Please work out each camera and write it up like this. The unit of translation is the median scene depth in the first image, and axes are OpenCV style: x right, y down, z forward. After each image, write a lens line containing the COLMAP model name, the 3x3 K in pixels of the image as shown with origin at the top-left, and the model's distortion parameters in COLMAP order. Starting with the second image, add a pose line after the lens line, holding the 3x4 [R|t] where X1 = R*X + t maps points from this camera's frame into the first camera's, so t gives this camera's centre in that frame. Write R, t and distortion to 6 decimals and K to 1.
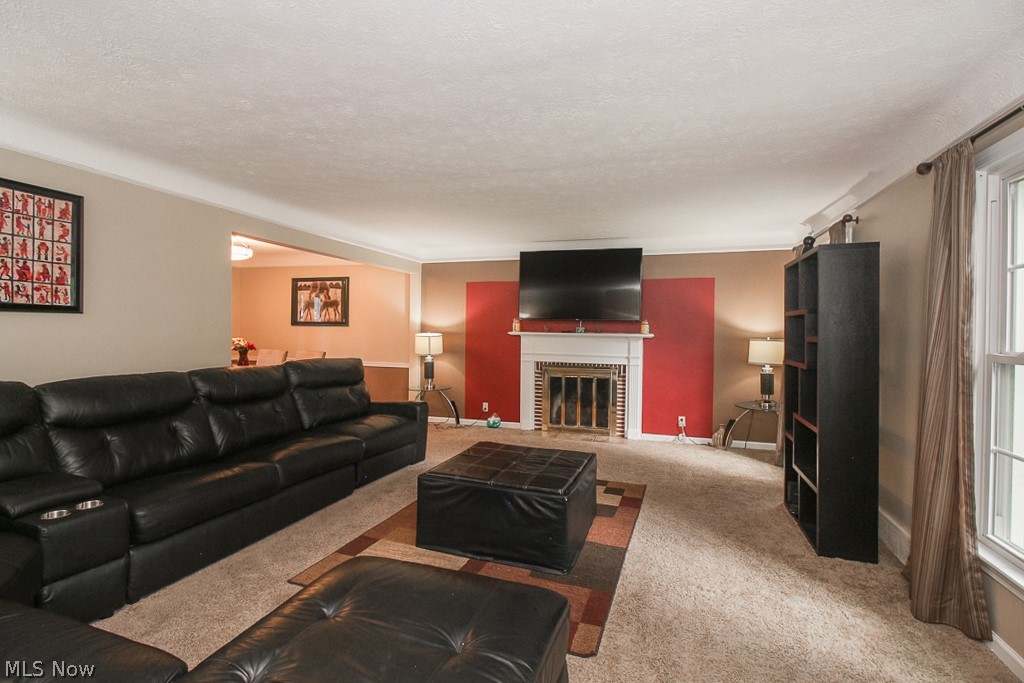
lens RADIAL K [[483.2, 0, 512.2], [0, 483.2, 337.8], [0, 0, 1]] dist [-0.005902, -0.002484]
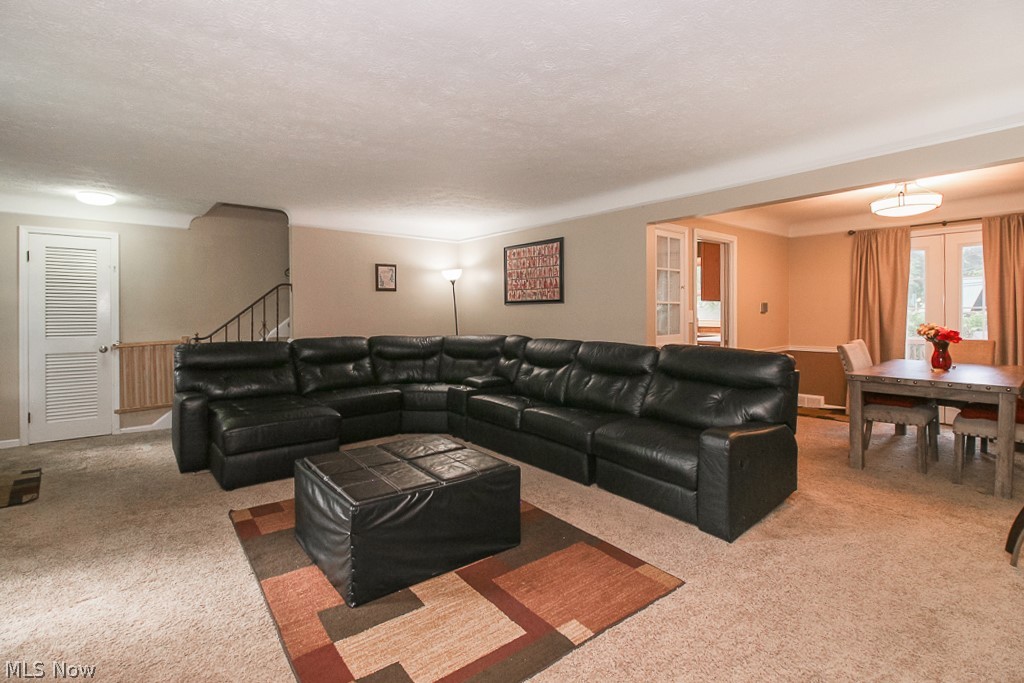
lens RADIAL K [[483.2, 0, 518.0], [0, 483.2, 314.6], [0, 0, 1]] dist [-0.005902, -0.002484]
pose [[-0.526033, -0.005080, -0.850449, 0.720000], [-0.012732, 0.999917, 0.001903, -0.011113], [0.850369, 0.011829, -0.526054, 1.856482]]
